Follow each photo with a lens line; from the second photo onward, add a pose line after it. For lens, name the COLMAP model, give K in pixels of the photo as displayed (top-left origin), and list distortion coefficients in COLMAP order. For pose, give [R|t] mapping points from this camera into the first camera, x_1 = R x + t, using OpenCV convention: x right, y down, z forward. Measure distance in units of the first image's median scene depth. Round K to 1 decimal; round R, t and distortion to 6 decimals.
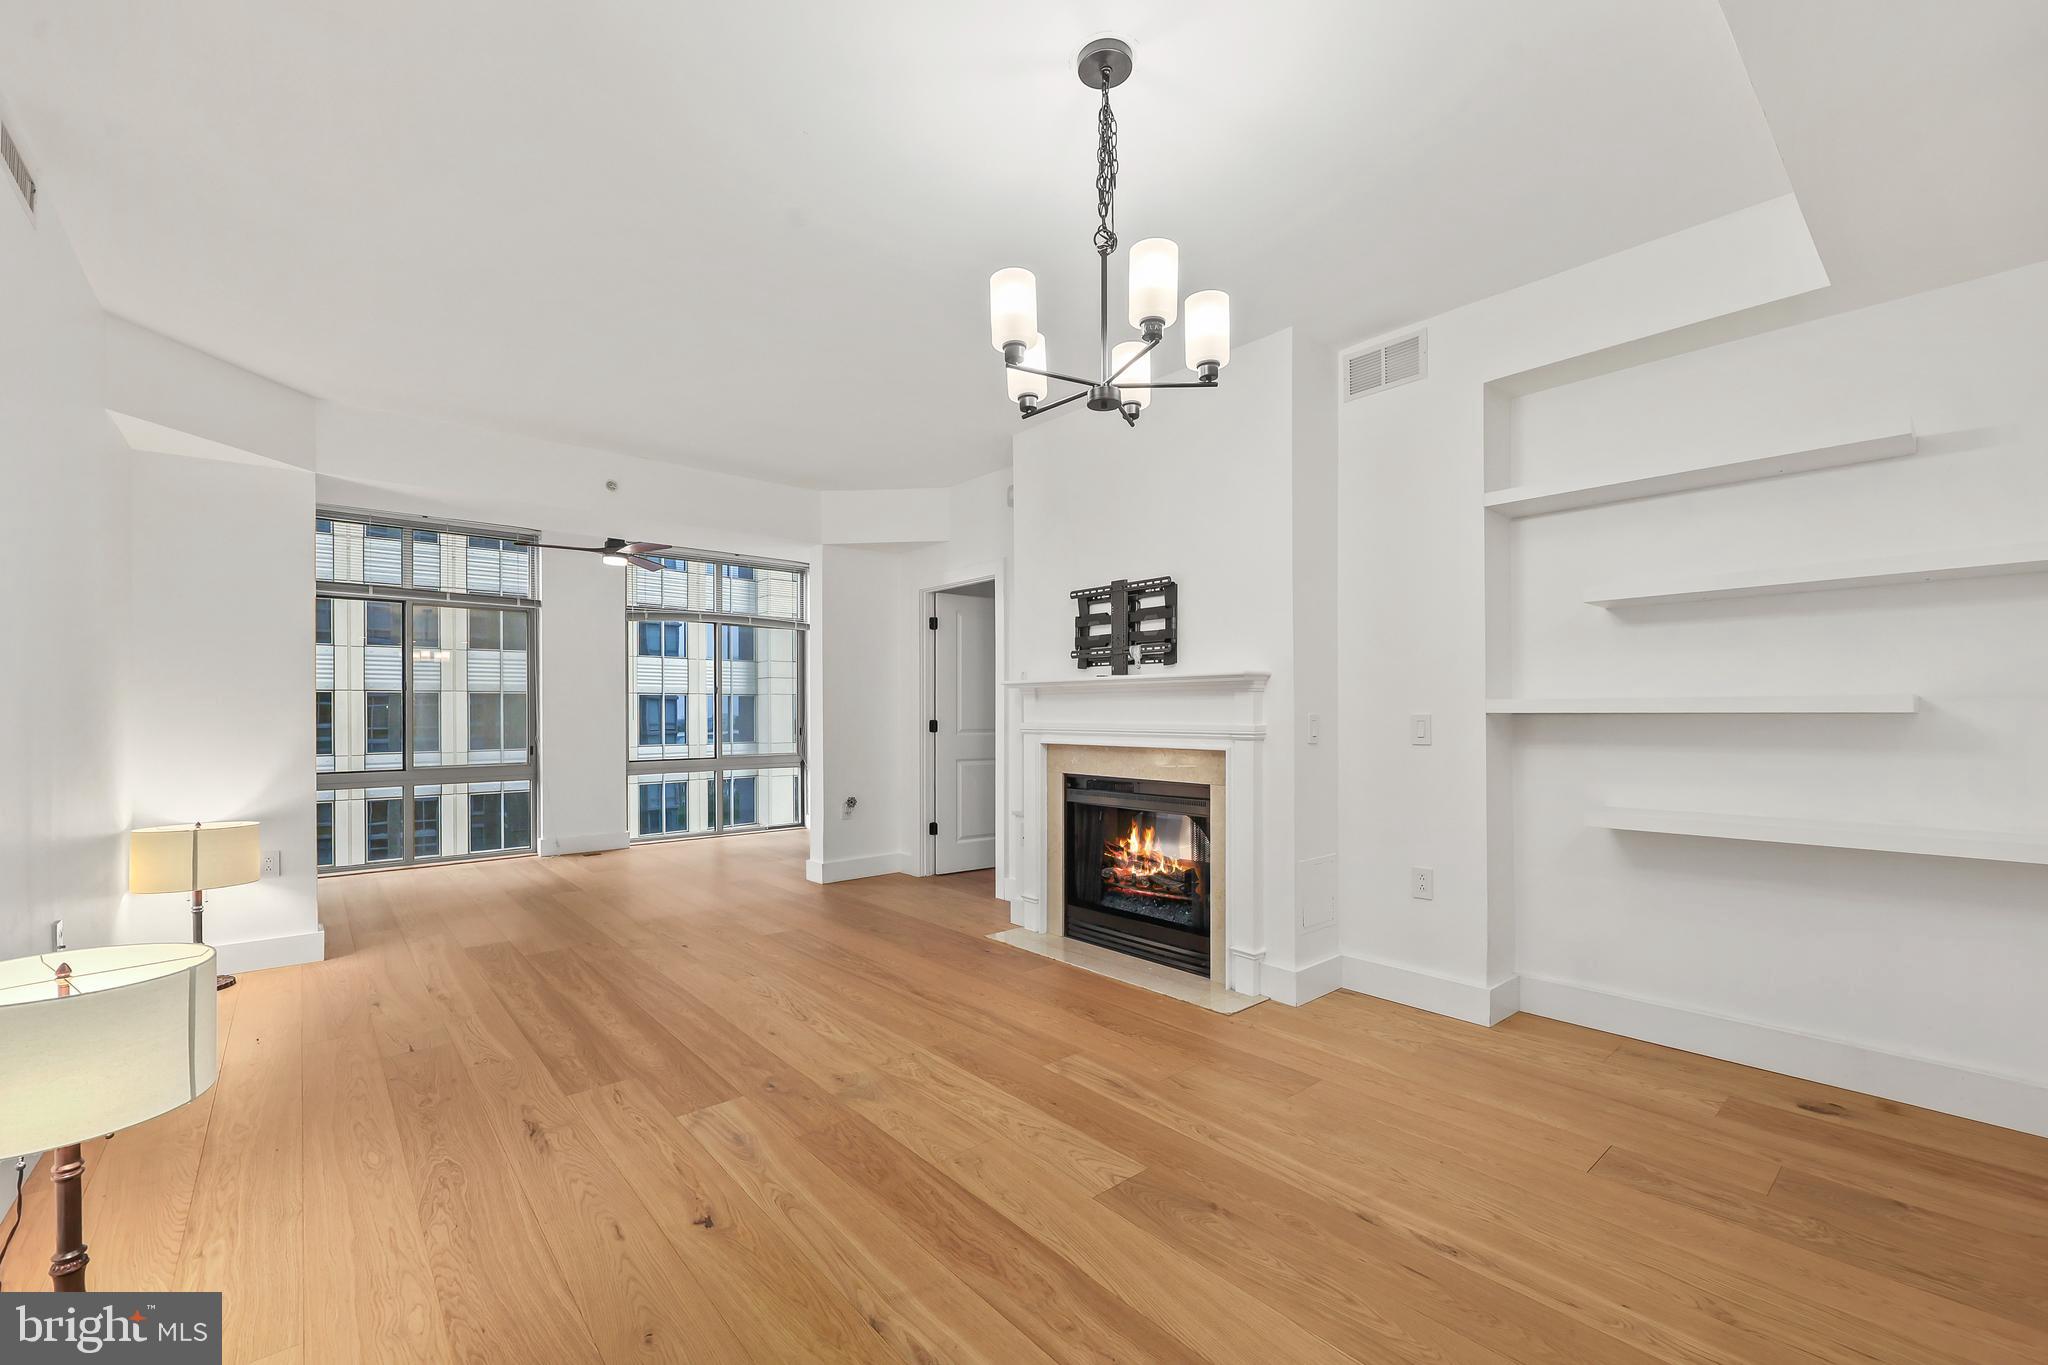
lens RADIAL K [[839.2, 0, 1021.3], [0, 839.2, 704.2], [0, 0, 1]] dist [0.003075, -0.001757]
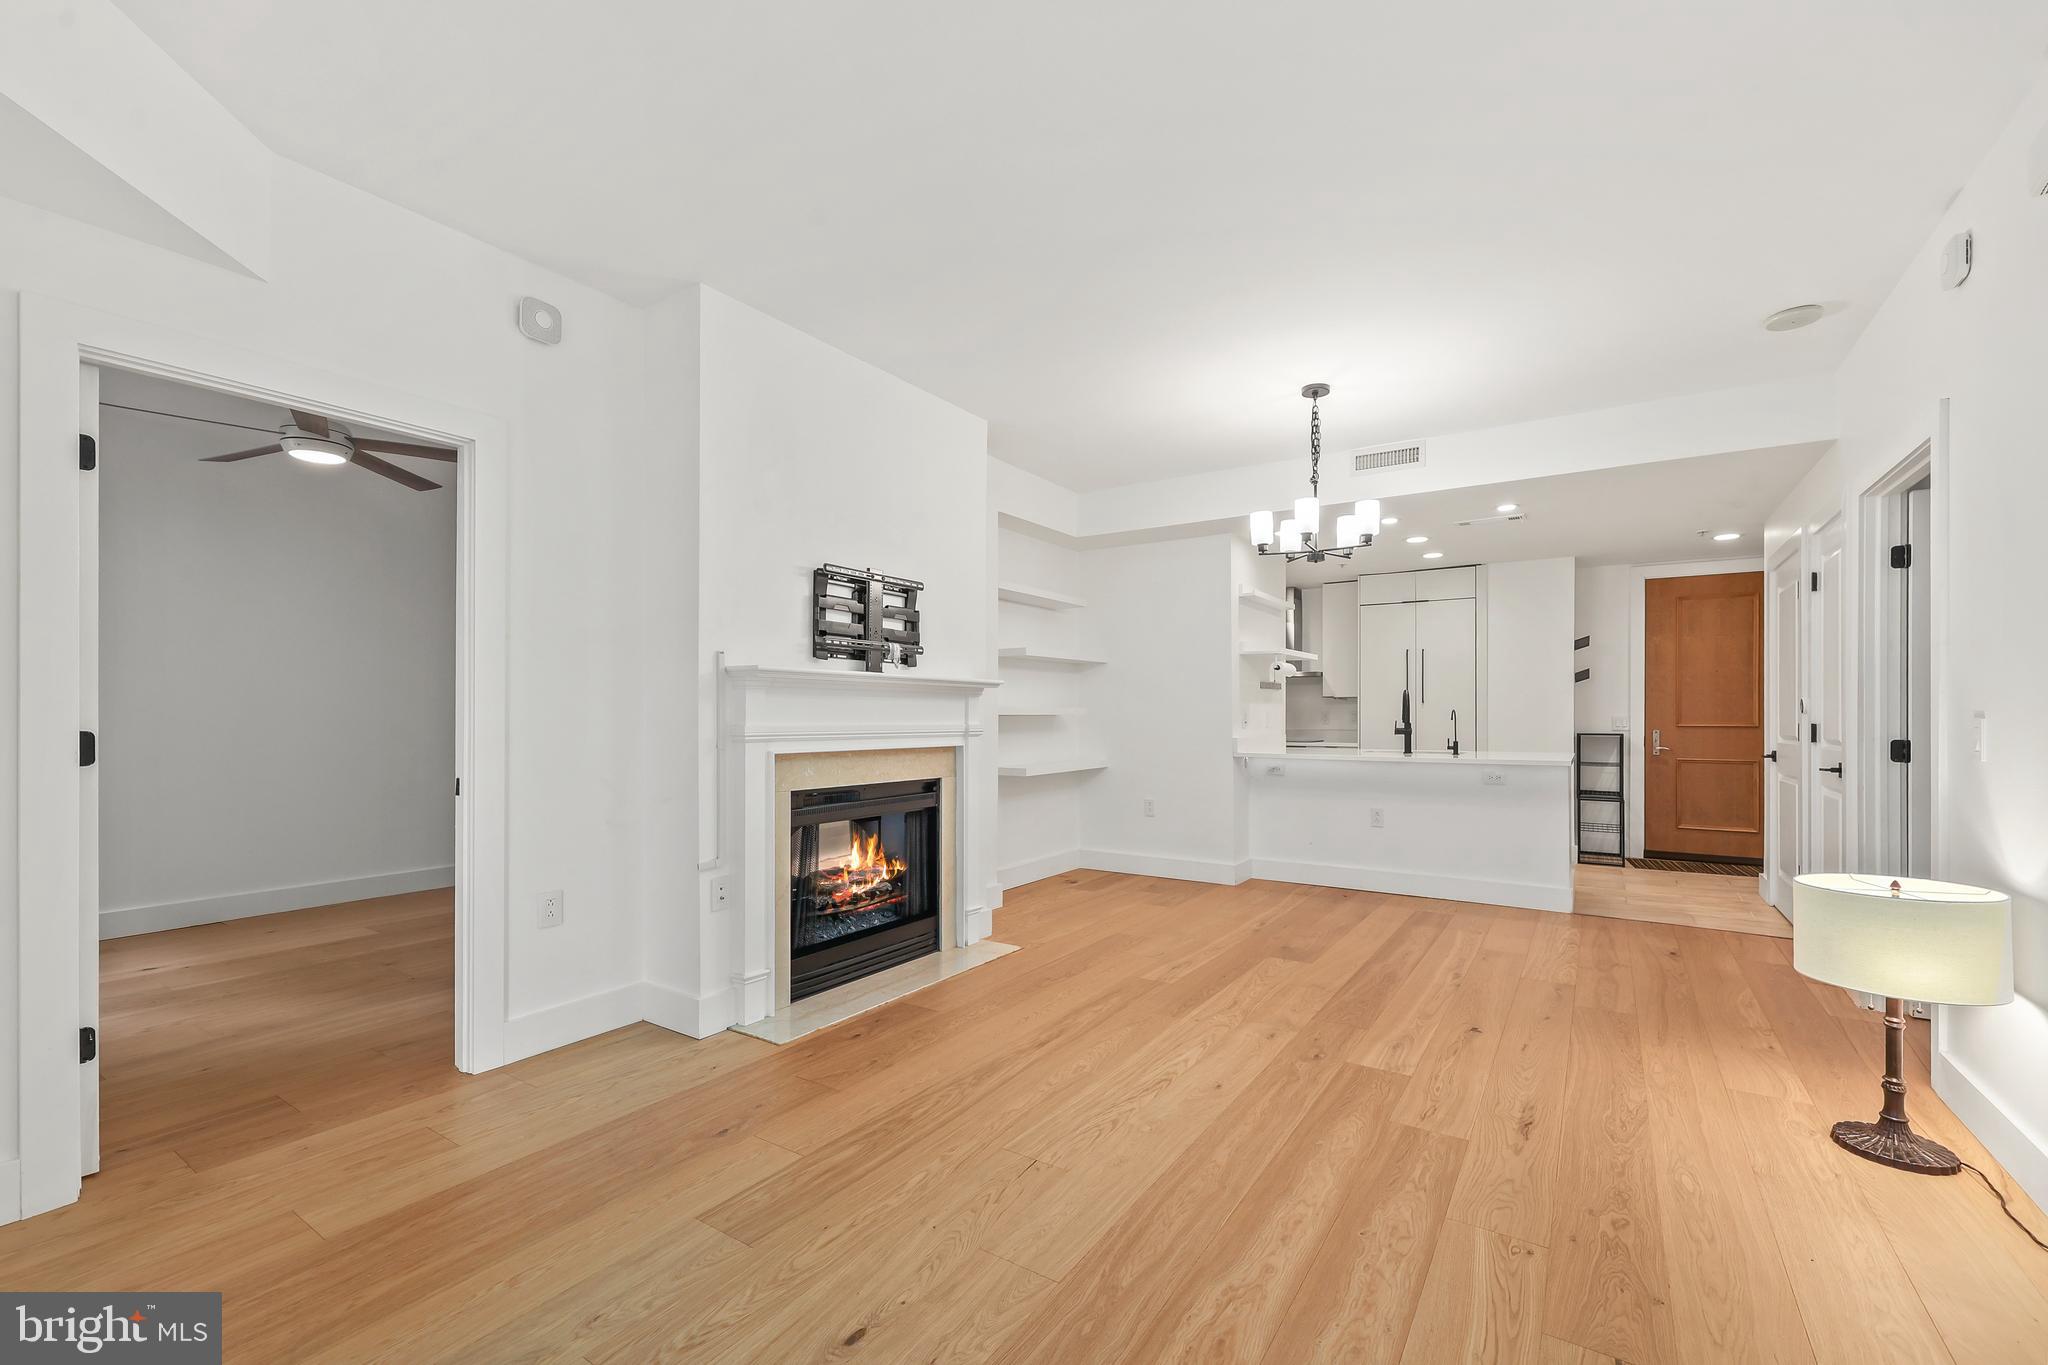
lens RADIAL K [[839.2, 0, 1037.3], [0, 839.2, 710.4], [0, 0, 1]] dist [0.003075, -0.001757]
pose [[-0.266261, 0.011064, 0.963837, -1.148364], [-0.008088, 0.999873, -0.013712, 0.025346], [-0.963867, -0.011446, -0.266138, 1.508942]]
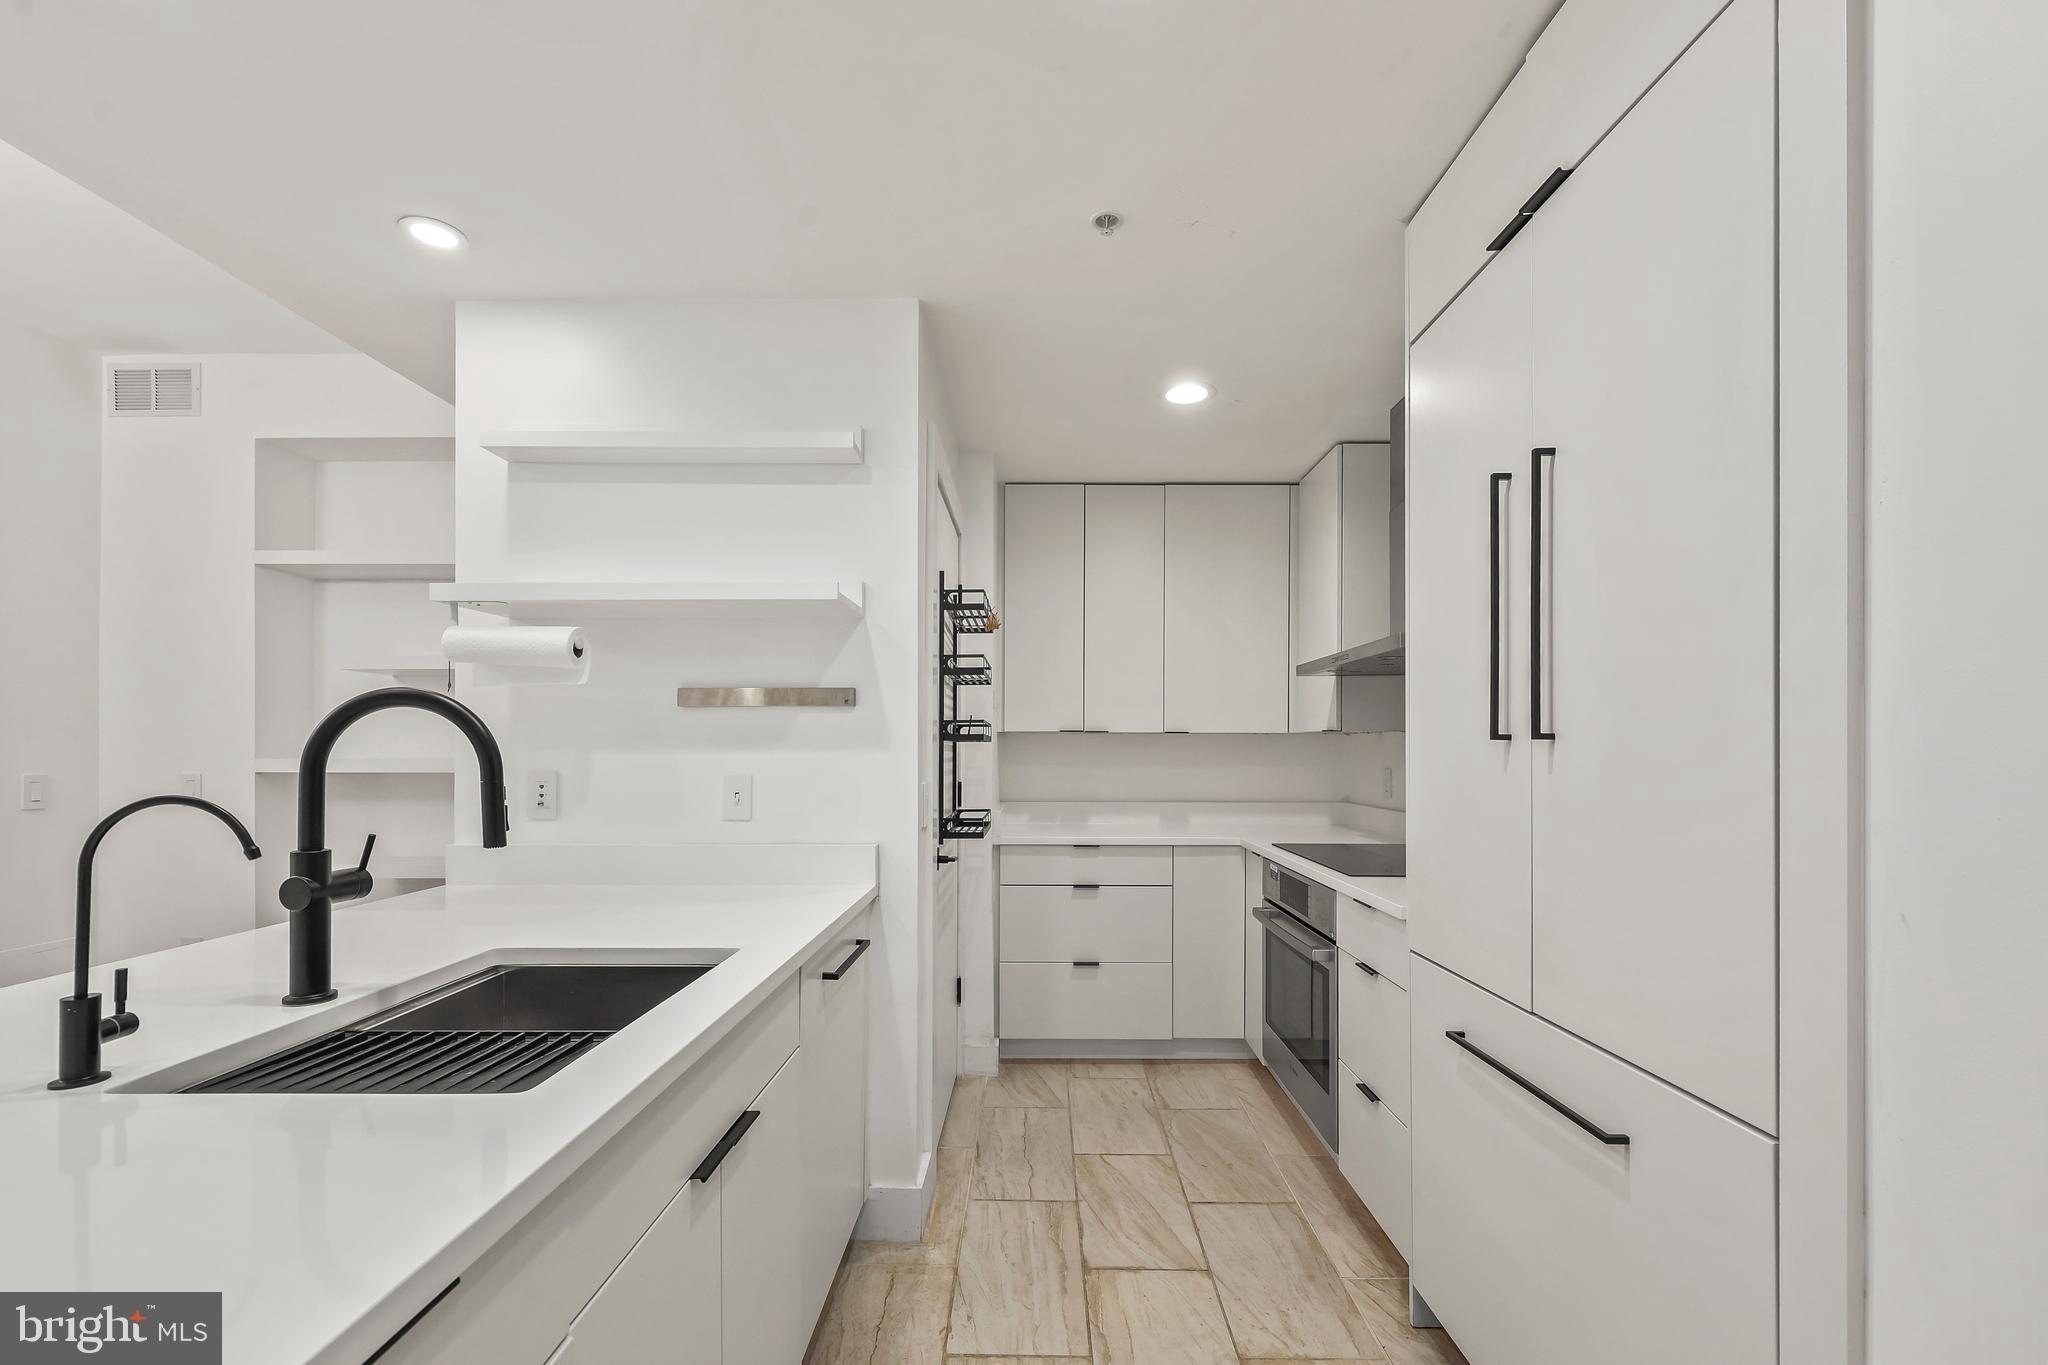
lens RADIAL K [[839.2, 0, 1095.5], [0, 839.2, 755.0], [0, 0, 1]] dist [0.003075, -0.001757]
pose [[0.656553, 0.006311, 0.754254, 0.495810], [-0.014575, 0.999884, 0.004320, -0.032902], [-0.754139, -0.013830, 0.656569, -0.430843]]
